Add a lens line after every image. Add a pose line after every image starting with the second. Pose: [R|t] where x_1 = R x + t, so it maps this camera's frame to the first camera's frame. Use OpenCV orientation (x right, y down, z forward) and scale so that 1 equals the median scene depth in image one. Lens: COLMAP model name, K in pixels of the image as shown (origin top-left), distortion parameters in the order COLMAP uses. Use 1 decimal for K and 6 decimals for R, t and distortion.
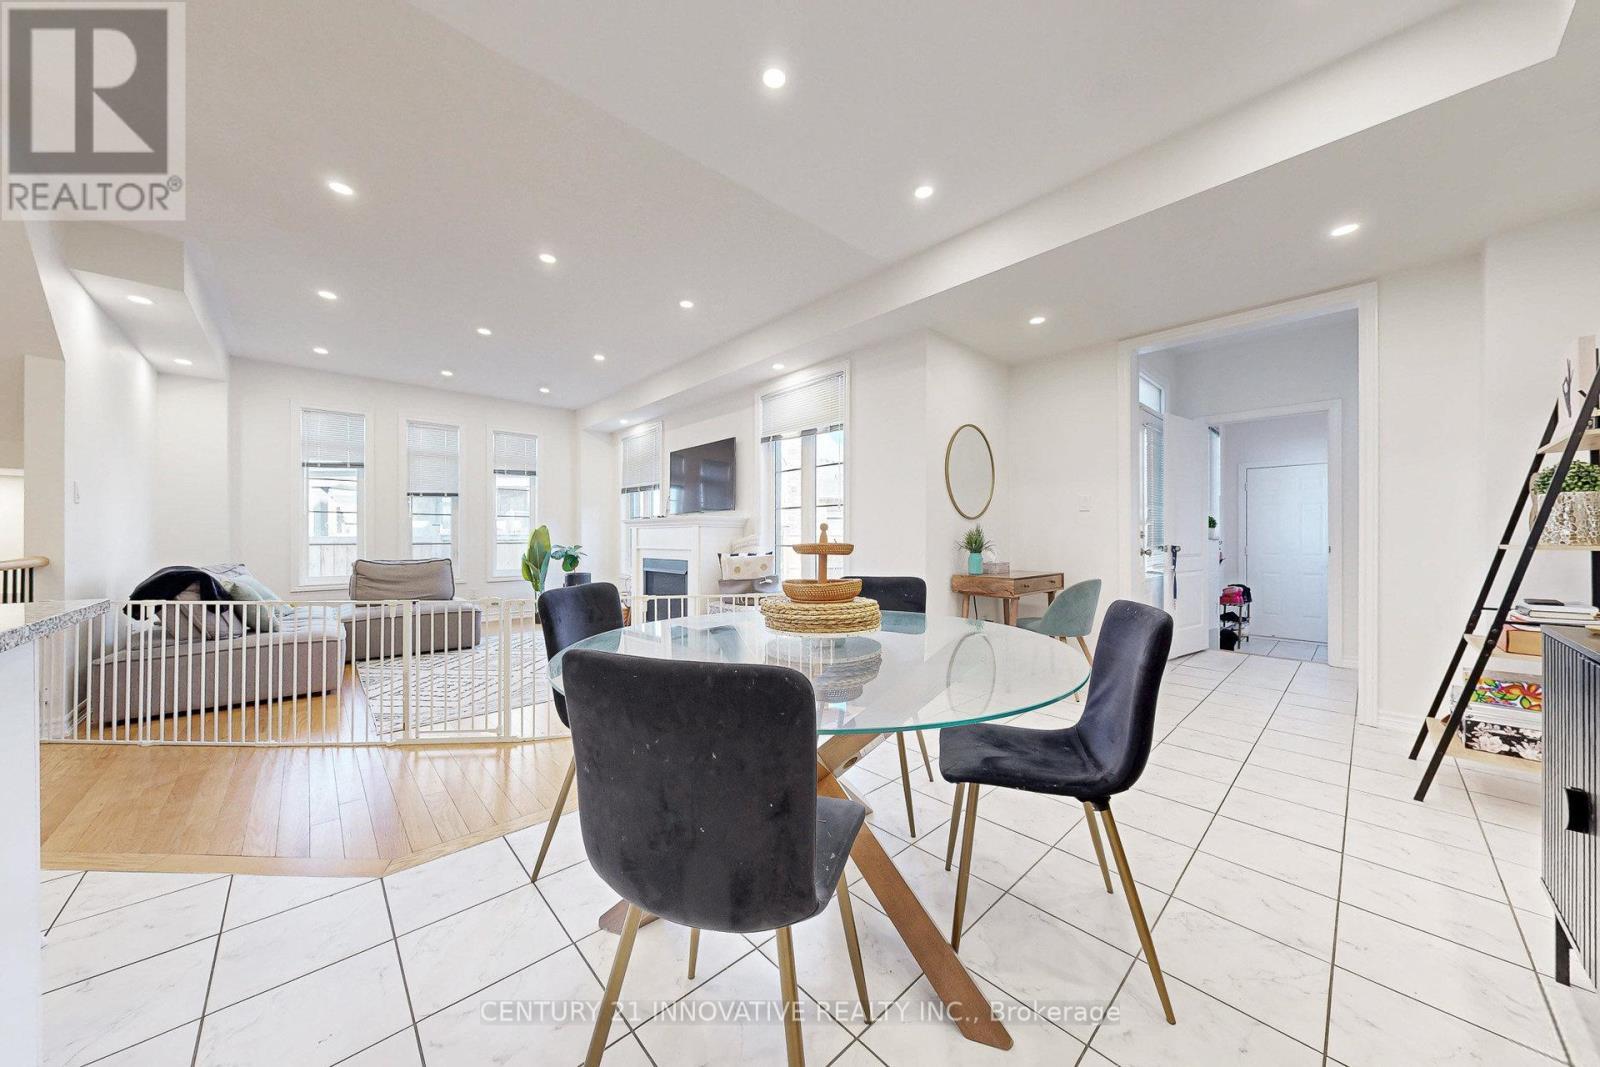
lens RADIAL K [[529.3, 0, 797.3], [0, 529.3, 535.3], [0, 0, 1]] dist [-0.004116, 0.000068]
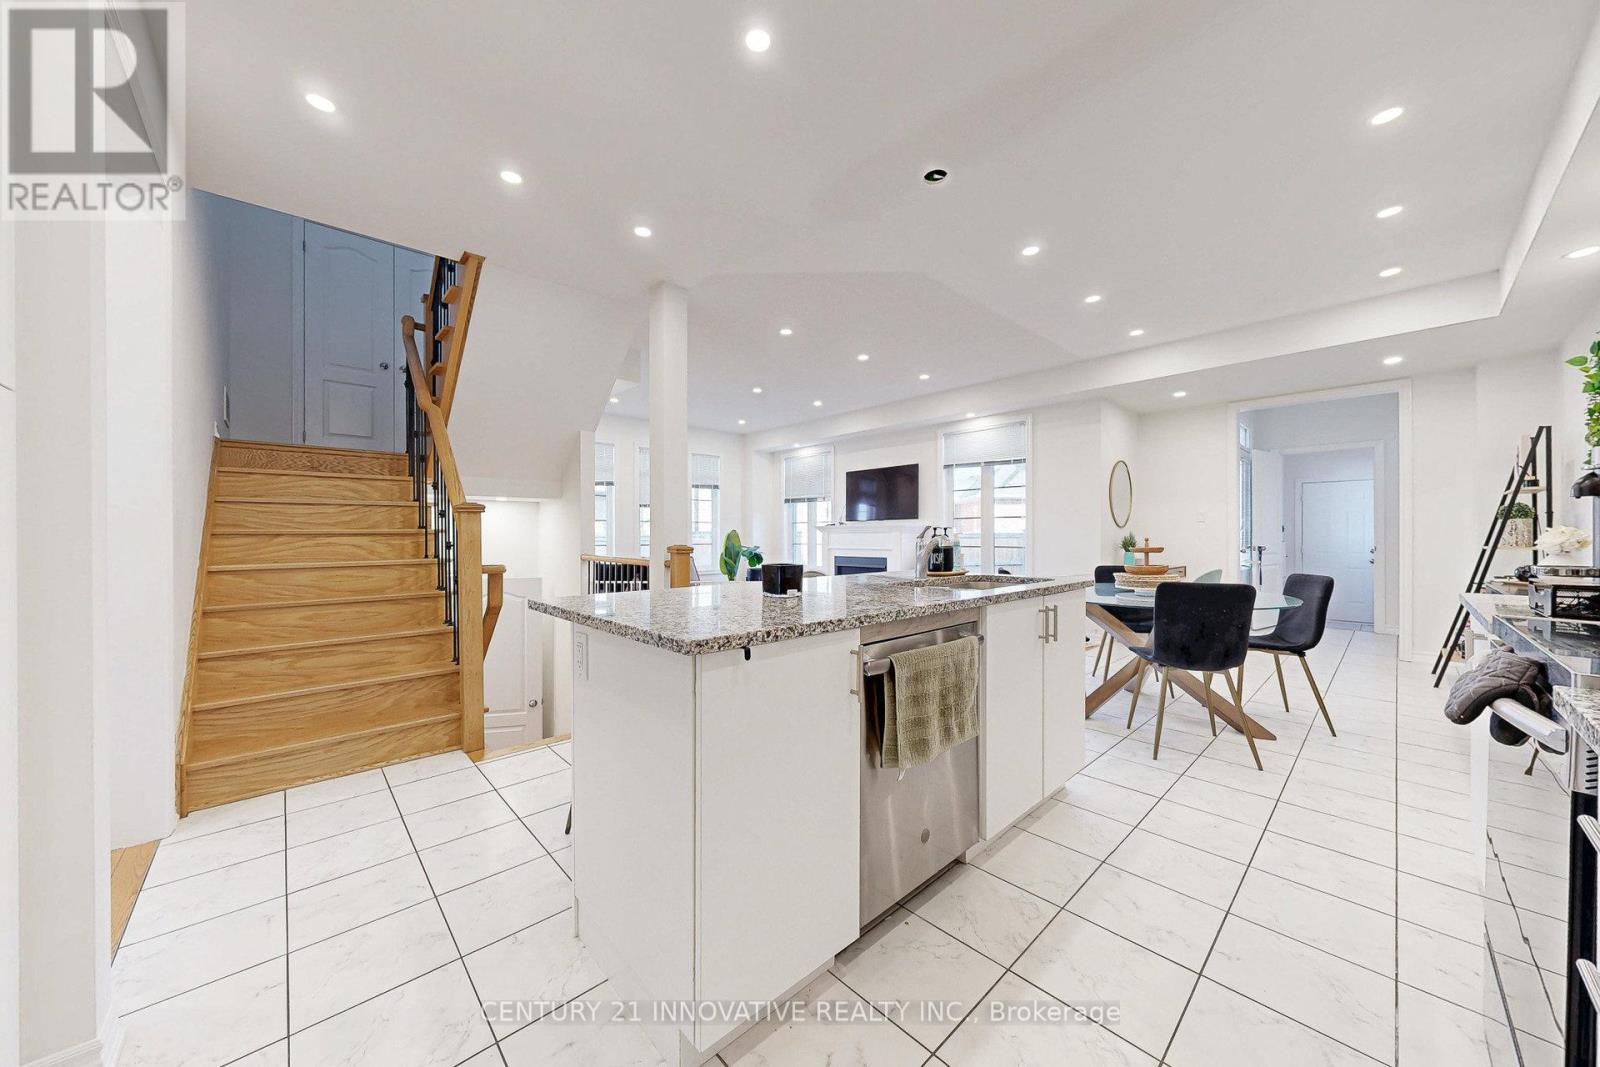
lens RADIAL K [[555.0, 0, 800.0], [0, 555.0, 533.5], [0, 0, 1]] dist [0.000179, -0.000036]
pose [[0.999983, -0.002366, 0.005339, -0.498024], [0.002364, 0.999997, 0.000371, -0.016467], [-0.005340, -0.000358, 0.999986, -0.440619]]
